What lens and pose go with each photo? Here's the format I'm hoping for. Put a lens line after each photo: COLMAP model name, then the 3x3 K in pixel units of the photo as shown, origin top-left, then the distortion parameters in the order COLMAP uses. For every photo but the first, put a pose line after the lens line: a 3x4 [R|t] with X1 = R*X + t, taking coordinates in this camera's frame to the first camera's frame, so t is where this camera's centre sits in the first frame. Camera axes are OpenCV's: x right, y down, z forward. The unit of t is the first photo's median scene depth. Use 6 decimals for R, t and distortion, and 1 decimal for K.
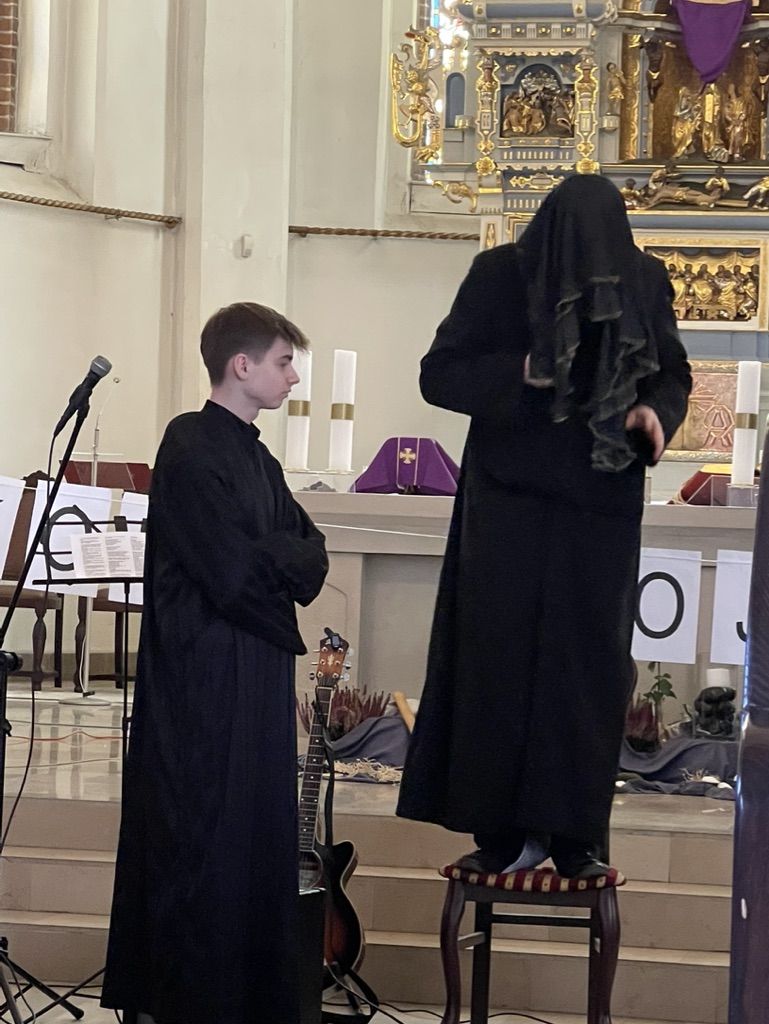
lens RADIAL K [[3477.8, 0, 384.5], [0, 3477.8, 512.0], [0, 0, 1]] dist [0.140041, 0.883693]
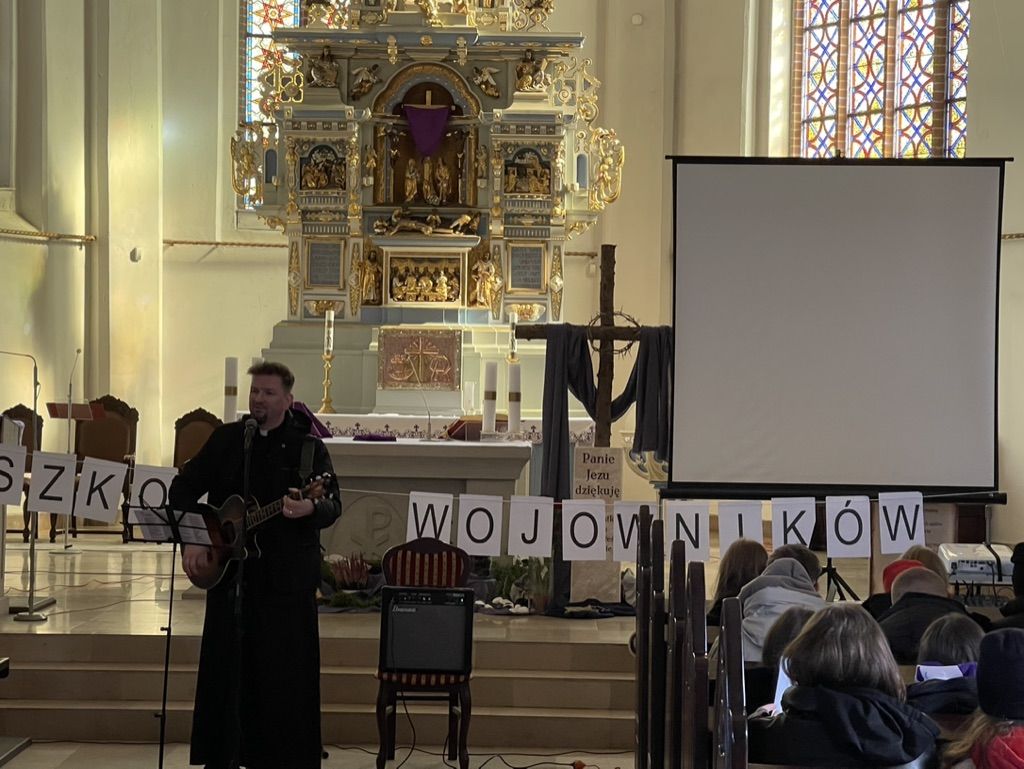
lens RADIAL K [[2408.3, 0, 512.0], [0, 2408.3, 384.5], [0, 0, 1]] dist [0.149131, 1.151227]
pose [[0.986781, -0.017916, 0.161067, -0.053002], [0.015514, 0.999749, 0.016158, -0.033035], [-0.161316, -0.013446, 0.986811, -0.134509]]
